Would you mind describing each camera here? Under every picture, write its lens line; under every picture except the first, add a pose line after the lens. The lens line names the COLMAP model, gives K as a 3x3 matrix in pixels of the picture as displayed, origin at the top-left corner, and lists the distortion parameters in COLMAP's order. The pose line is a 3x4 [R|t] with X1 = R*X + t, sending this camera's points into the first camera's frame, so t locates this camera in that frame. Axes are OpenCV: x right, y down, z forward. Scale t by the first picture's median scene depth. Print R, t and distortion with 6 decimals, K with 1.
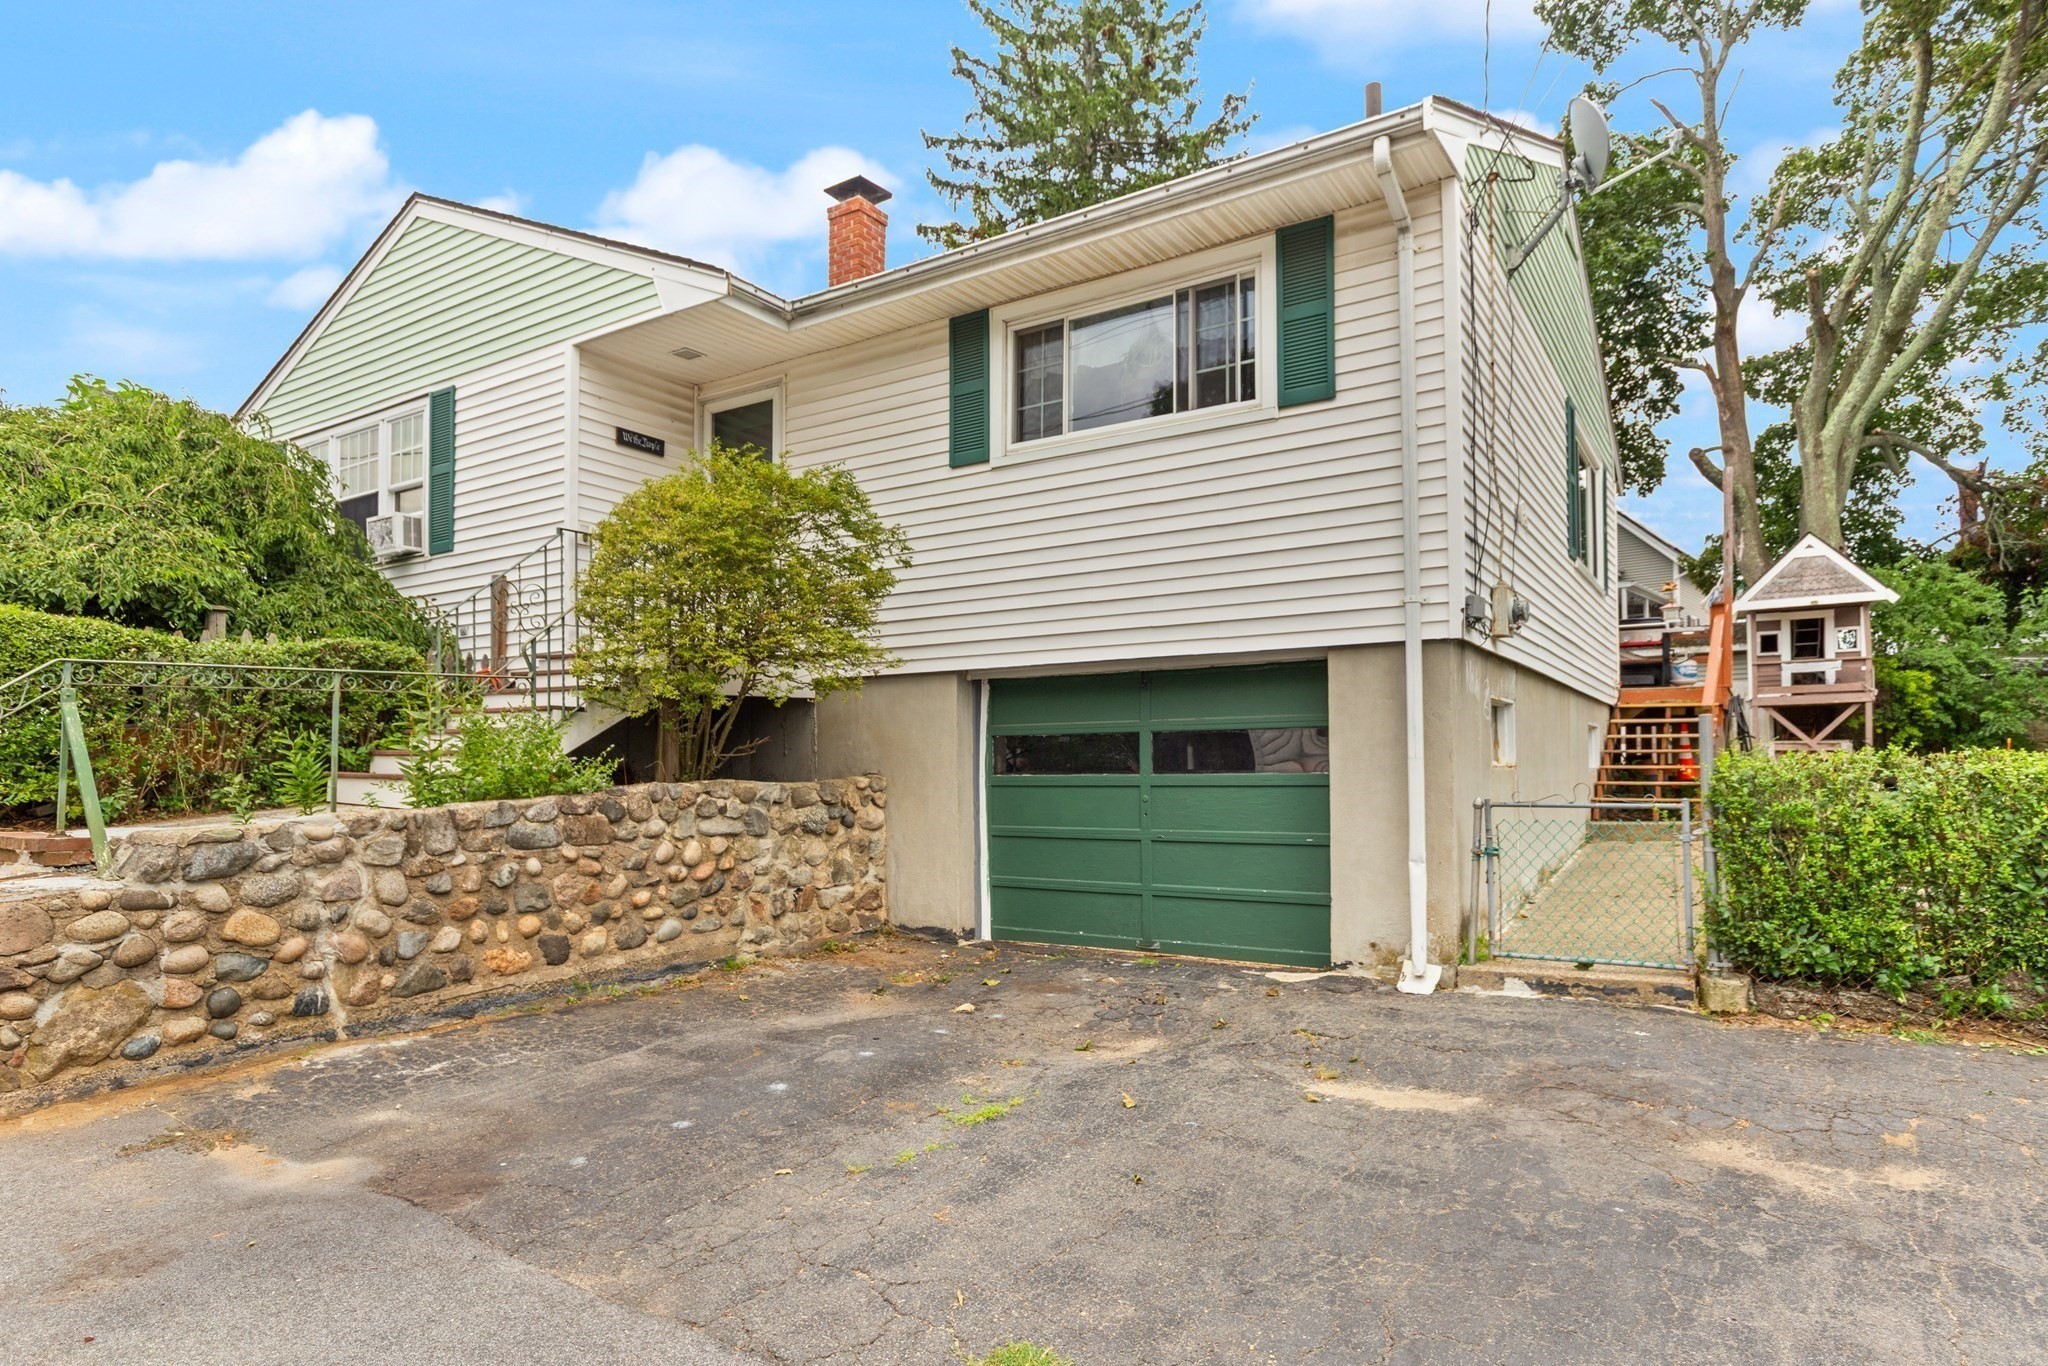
lens RADIAL K [[1118.4, 0, 1021.7], [0, 1118.4, 694.6], [0, 0, 1]] dist [0.003998, 0.001512]
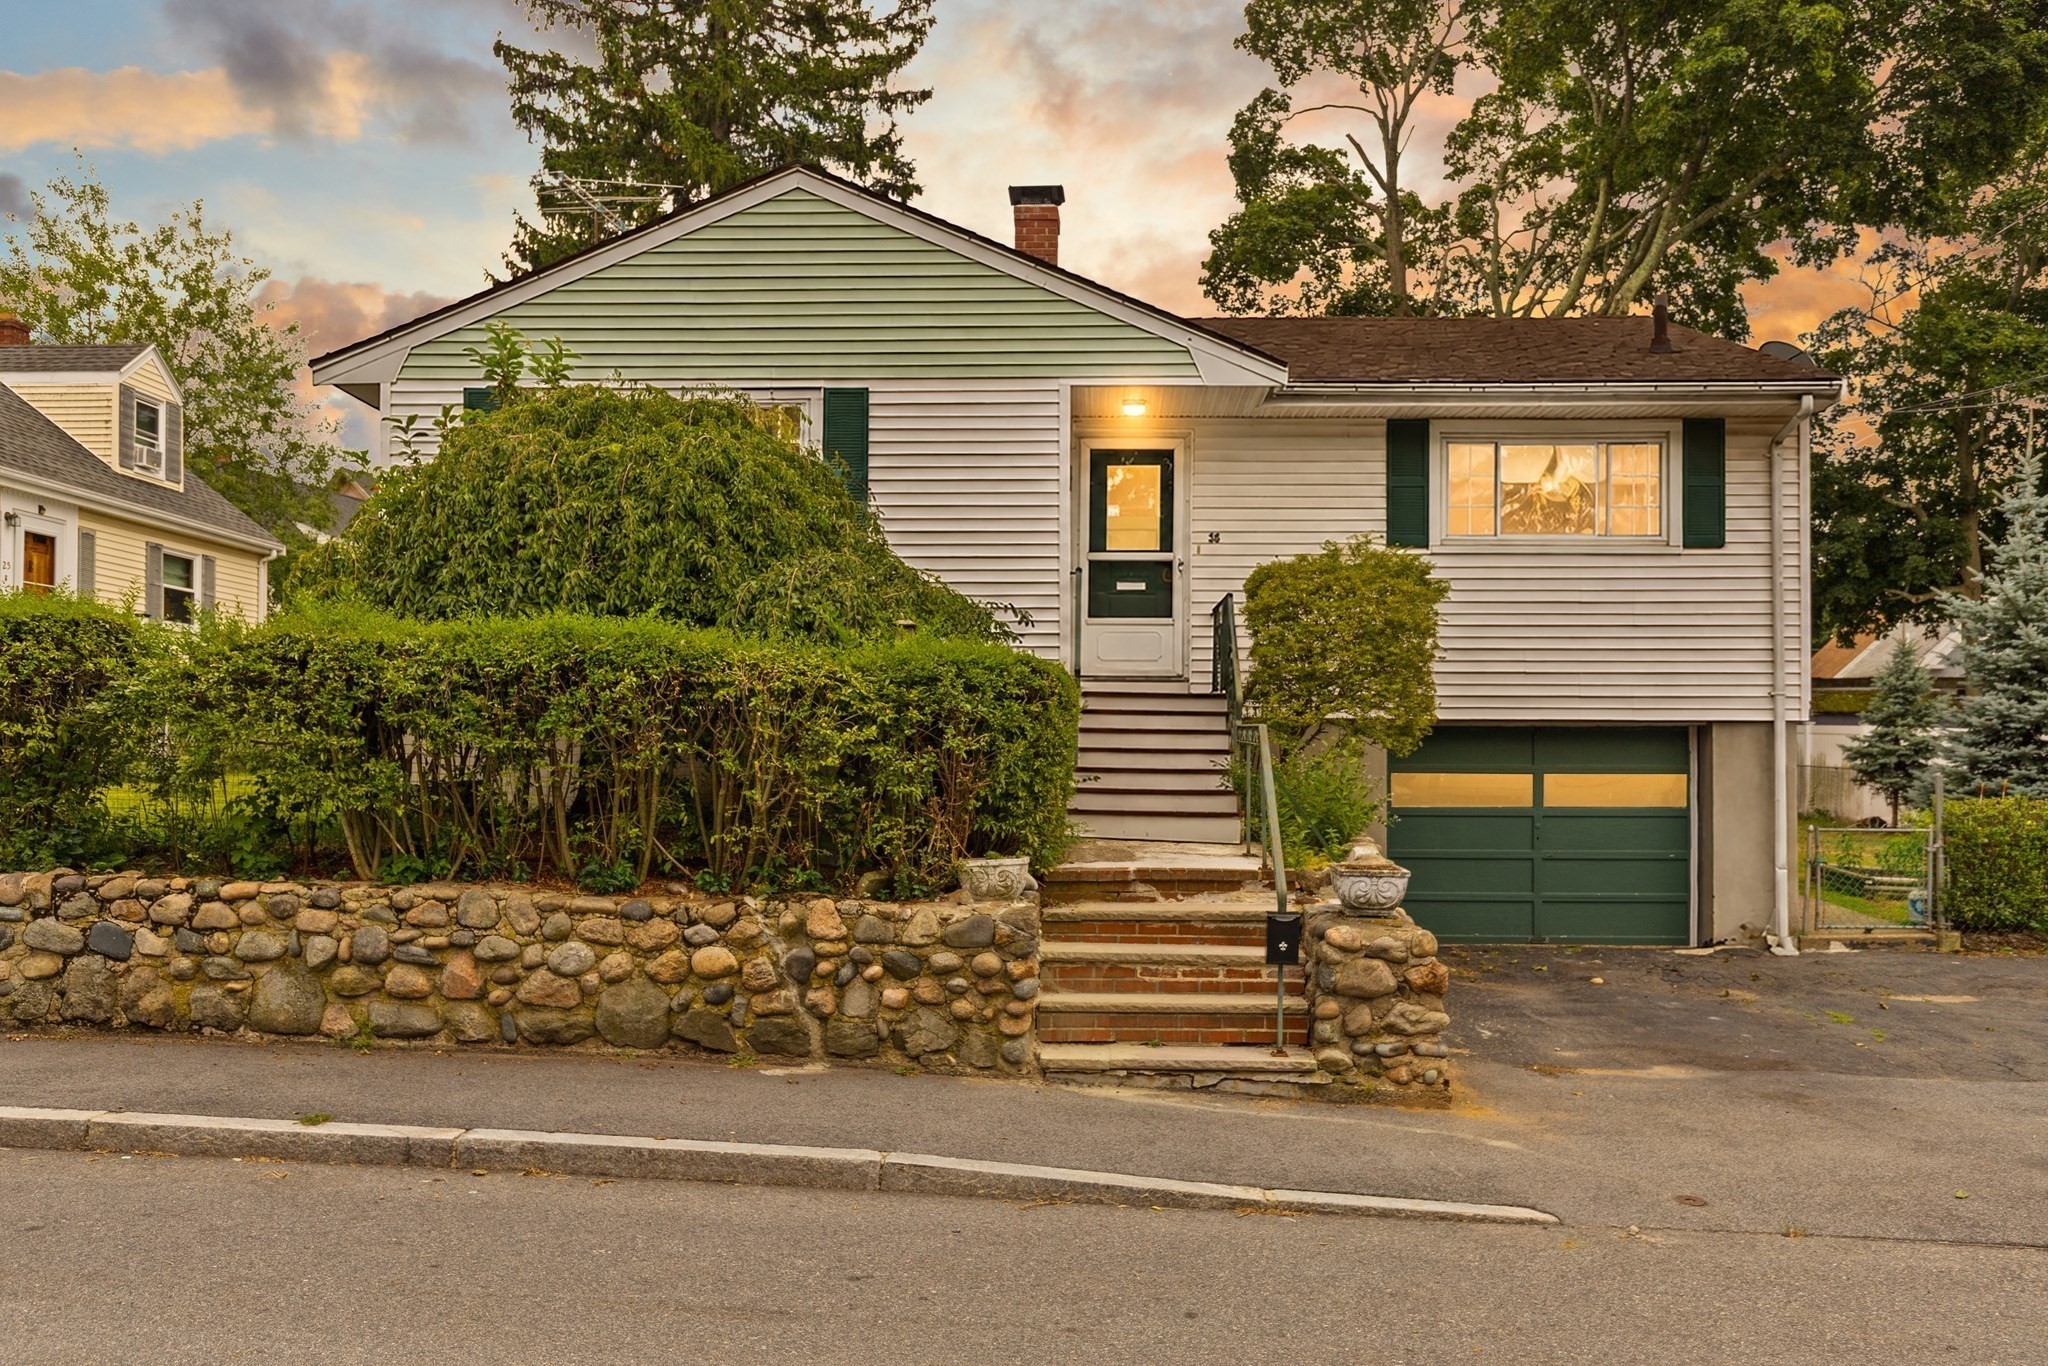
lens RADIAL K [[1487.4, 0, 1023.7], [0, 1487.4, 678.4], [0, 0, 1]] dist [0.005735, -0.000706]
pose [[0.865456, 0.038088, 0.499535, -1.438390], [-0.044214, 0.999022, 0.000429, -0.058131], [-0.499030, -0.022458, 0.866294, -0.206930]]
